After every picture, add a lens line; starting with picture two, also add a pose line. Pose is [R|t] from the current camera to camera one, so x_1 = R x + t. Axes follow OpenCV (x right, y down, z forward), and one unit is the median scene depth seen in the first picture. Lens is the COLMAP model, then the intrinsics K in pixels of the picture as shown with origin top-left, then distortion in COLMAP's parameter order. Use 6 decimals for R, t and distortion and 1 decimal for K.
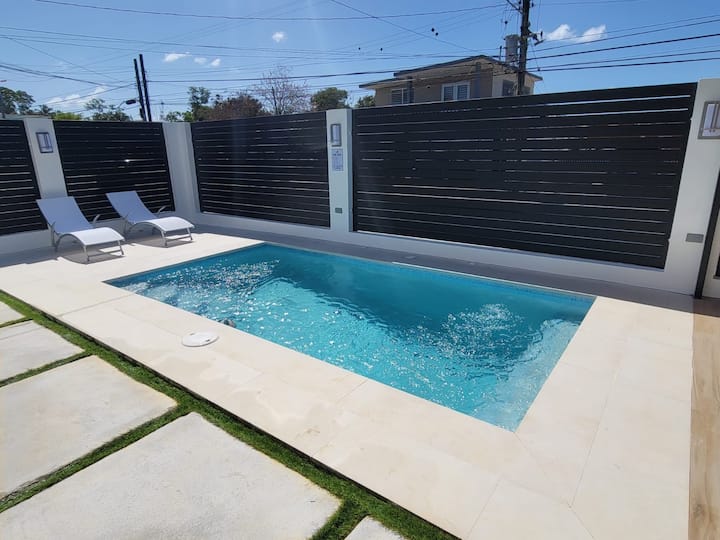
lens RADIAL K [[433.9, 0, 362.6], [0, 433.9, 275.6], [0, 0, 1]] dist [-0.008220, -0.000751]
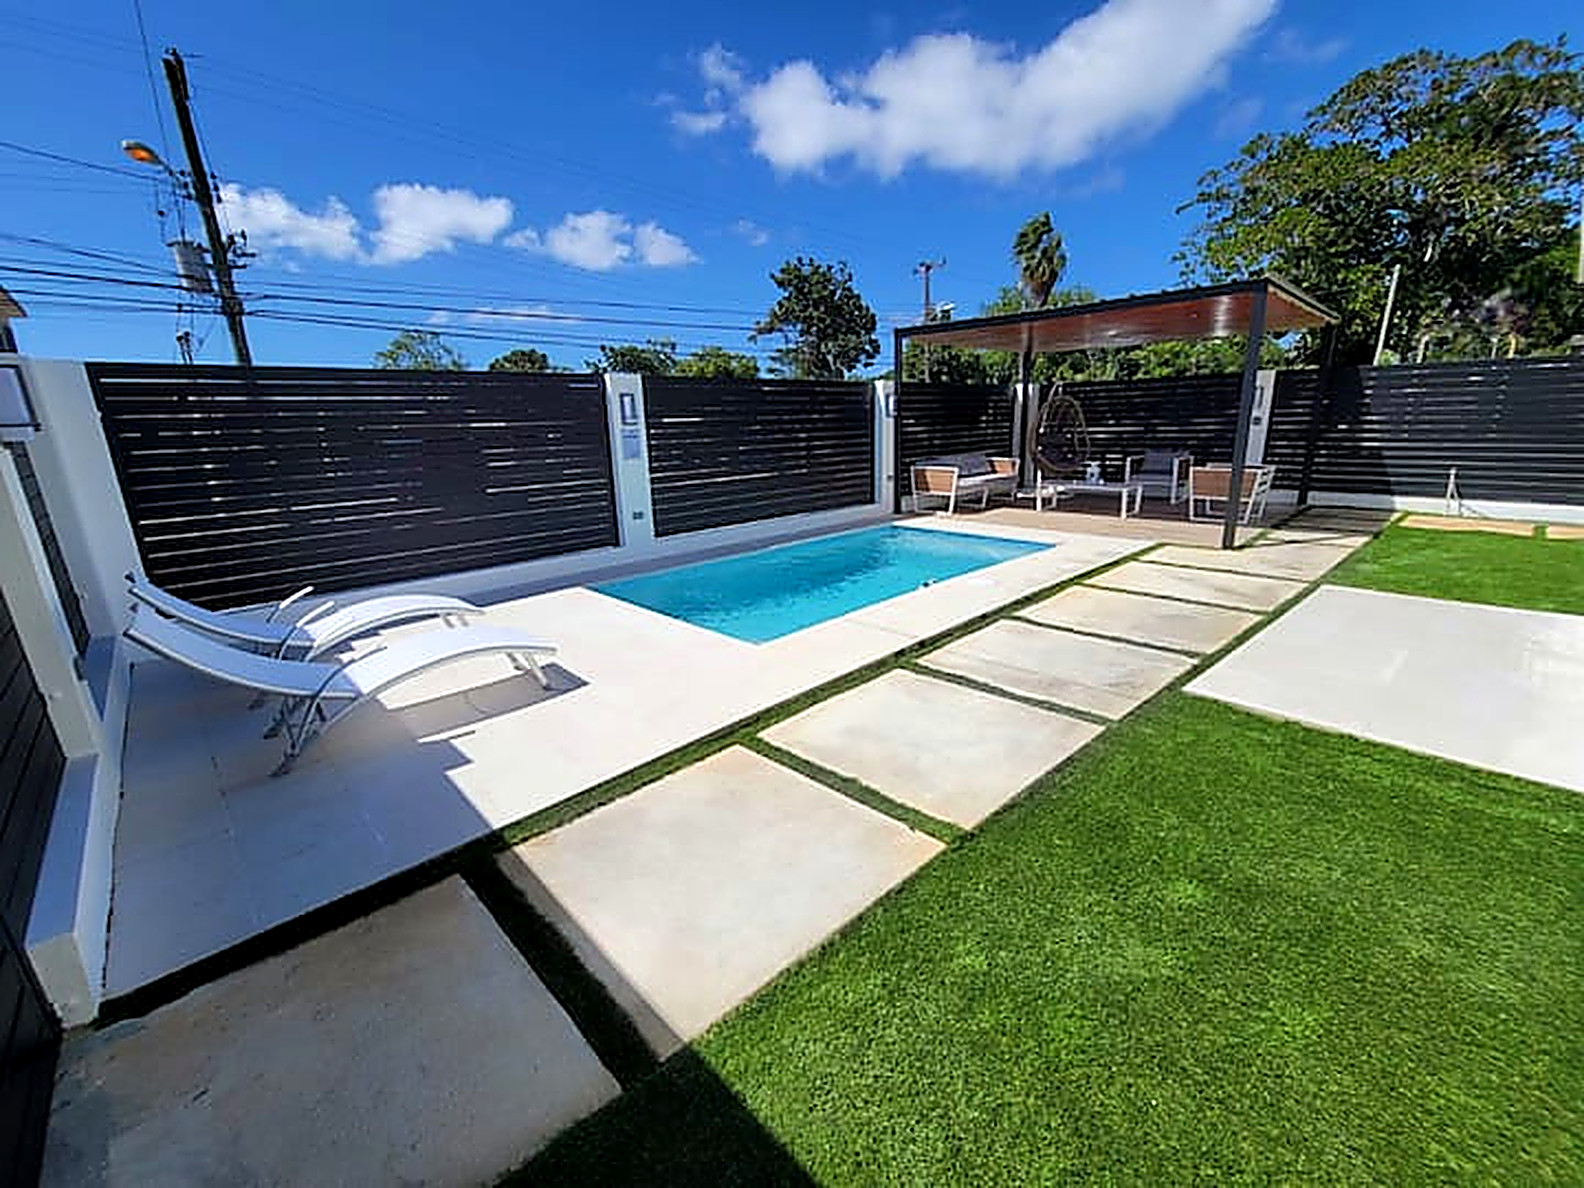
lens RADIAL K [[655.2, 0, 798.5], [0, 655.2, 596.4], [0, 0, 1]] dist [-0.006382, 0.000750]
pose [[0.162559, -0.242535, 0.956426, -1.054273], [0.307853, 0.933399, 0.184371, -0.142094], [-0.937444, 0.264467, 0.226398, 0.545293]]
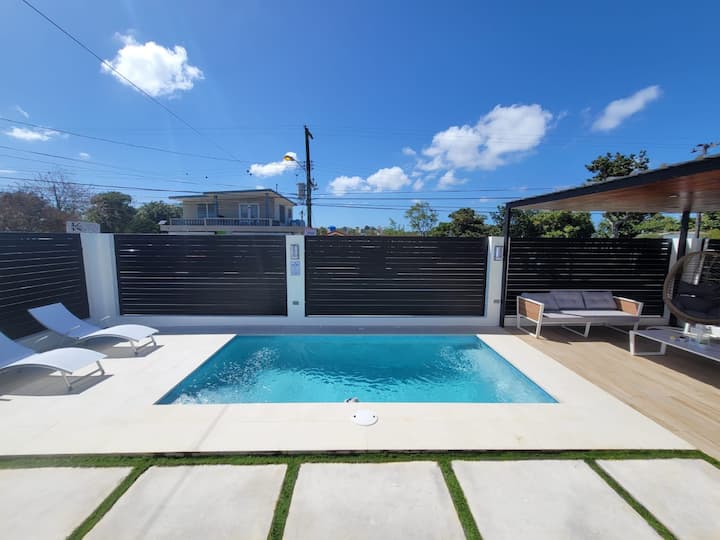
lens RADIAL K [[297.8, 0, 360.5], [0, 297.8, 271.1], [0, 0, 1]] dist [-0.006382, 0.000750]
pose [[0.786626, -0.038748, 0.616213, -0.476001], [0.153238, 0.979055, -0.134050, -0.089196], [-0.598112, 0.199875, 0.776087, 0.105794]]
